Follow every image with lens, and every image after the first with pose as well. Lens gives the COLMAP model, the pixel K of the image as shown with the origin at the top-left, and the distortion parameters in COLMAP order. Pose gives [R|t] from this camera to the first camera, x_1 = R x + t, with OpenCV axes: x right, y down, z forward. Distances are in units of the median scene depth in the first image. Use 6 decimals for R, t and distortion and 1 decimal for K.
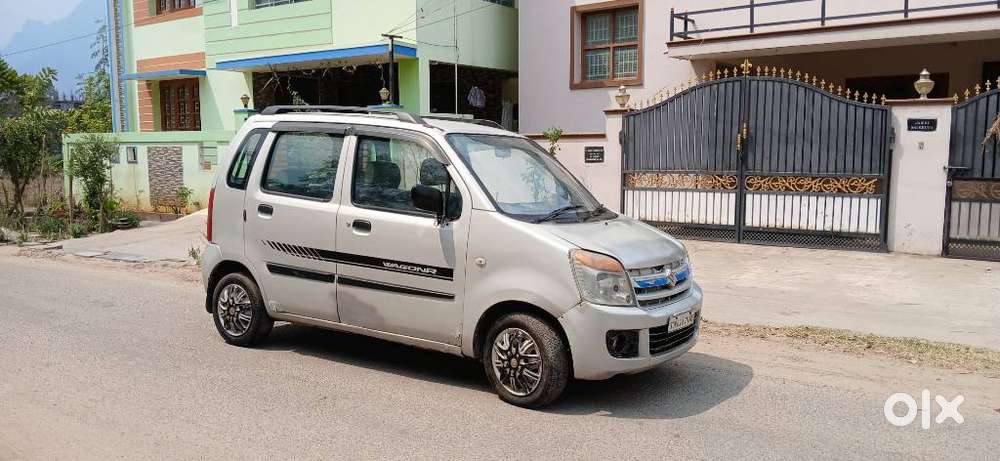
lens RADIAL K [[785.2, 0, 500.1], [0, 785.2, 240.7], [0, 0, 1]] dist [0.091588, -0.202896]
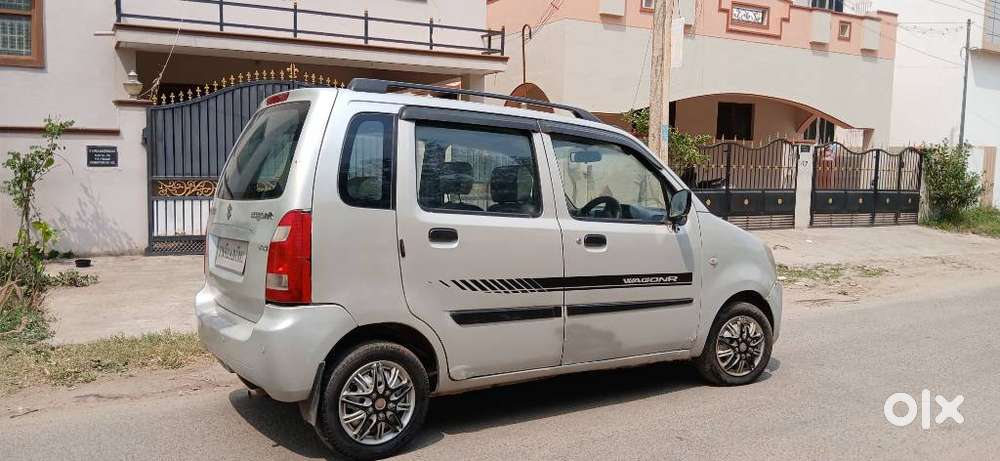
lens RADIAL K [[785.2, 0, 500.1], [0, 785.2, 240.7], [0, 0, 1]] dist [0.091588, -0.202896]
pose [[0.383677, -0.080464, 0.919955, -0.579209], [0.087995, 0.994849, 0.050316, -0.041443], [-0.919265, 0.061647, 0.388781, 0.445338]]
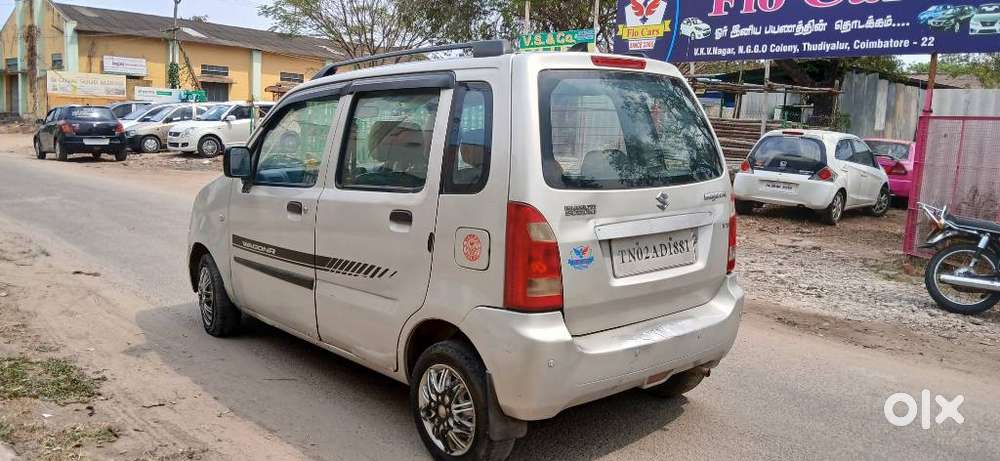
lens RADIAL K [[785.2, 0, 500.1], [0, 785.2, 240.7], [0, 0, 1]] dist [0.091588, -0.202896]
pose [[-0.966001, -0.078301, 0.246395, -0.239462], [-0.012677, 0.966234, 0.257356, -0.127772], [-0.258226, 0.245482, -0.934376, 1.146438]]
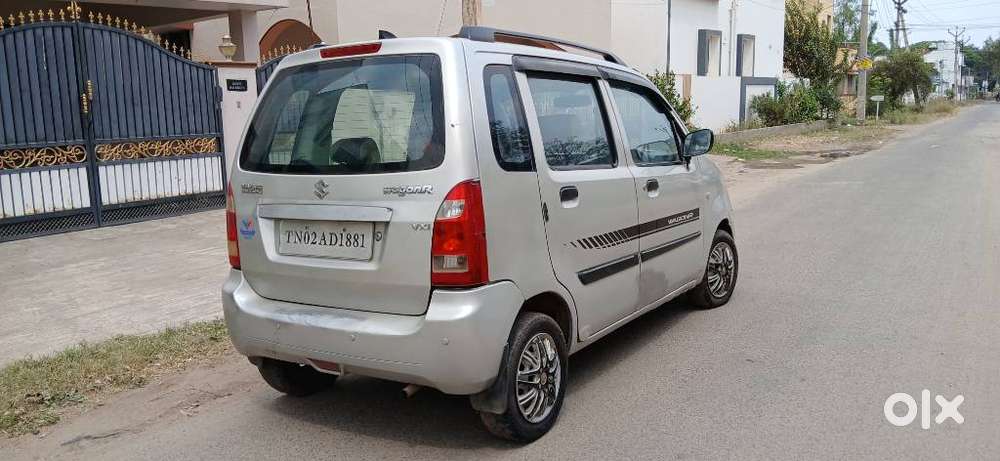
lens RADIAL K [[785.2, 0, 500.1], [0, 785.2, 240.7], [0, 0, 1]] dist [0.091588, -0.202896]
pose [[-0.020997, -0.174028, 0.984517, -0.599946], [0.143150, 0.974064, 0.175233, -0.078809], [-0.989478, 0.144613, 0.004459, 0.680535]]
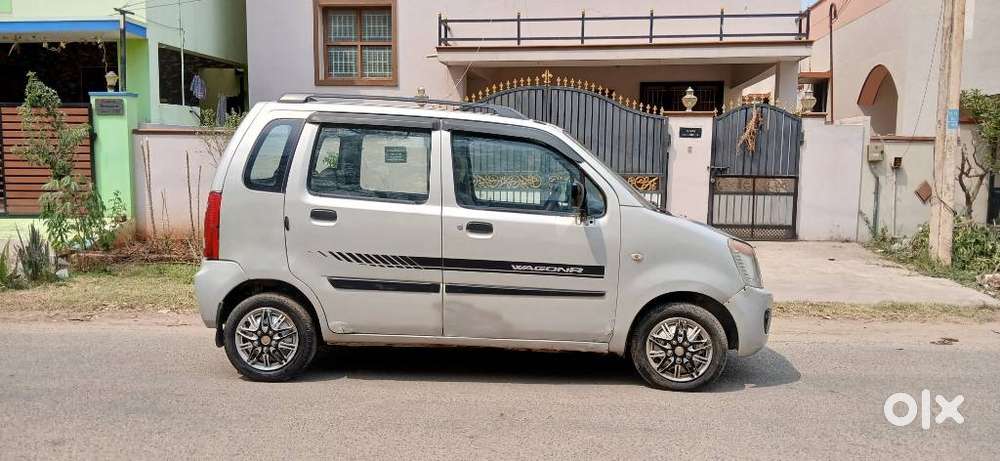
lens RADIAL K [[785.2, 0, 500.1], [0, 785.2, 240.7], [0, 0, 1]] dist [0.091588, -0.202896]
pose [[0.851663, -0.048109, 0.521877, -0.372352], [0.049269, 0.998717, 0.011663, -0.007927], [-0.521769, 0.015779, 0.852941, 0.114516]]
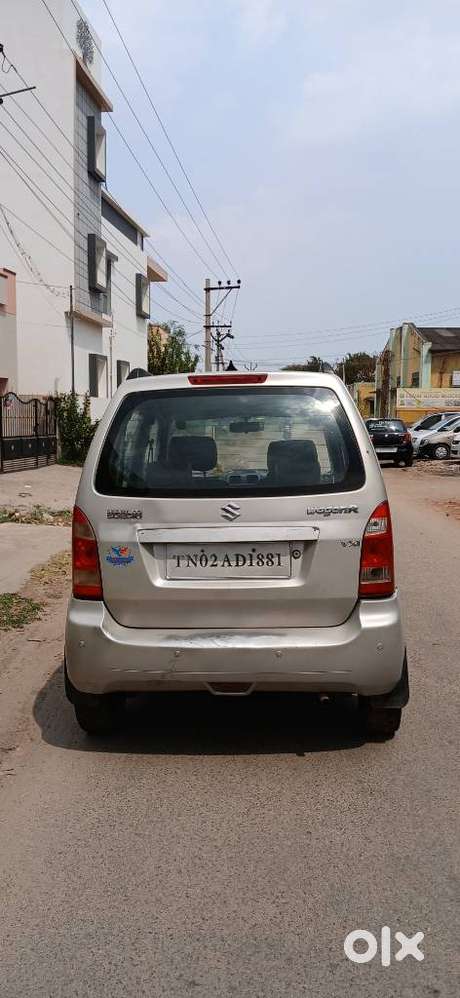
lens RADIAL K [[783.6, 0, 230.0], [0, 783.6, 499.0], [0, 0, 1]] dist [0.091588, -0.202896]
pose [[-0.498475, -0.096436, 0.861524, -0.552843], [0.095281, 0.981678, 0.165015, -0.118973], [-0.861652, 0.164342, -0.480153, 0.949055]]
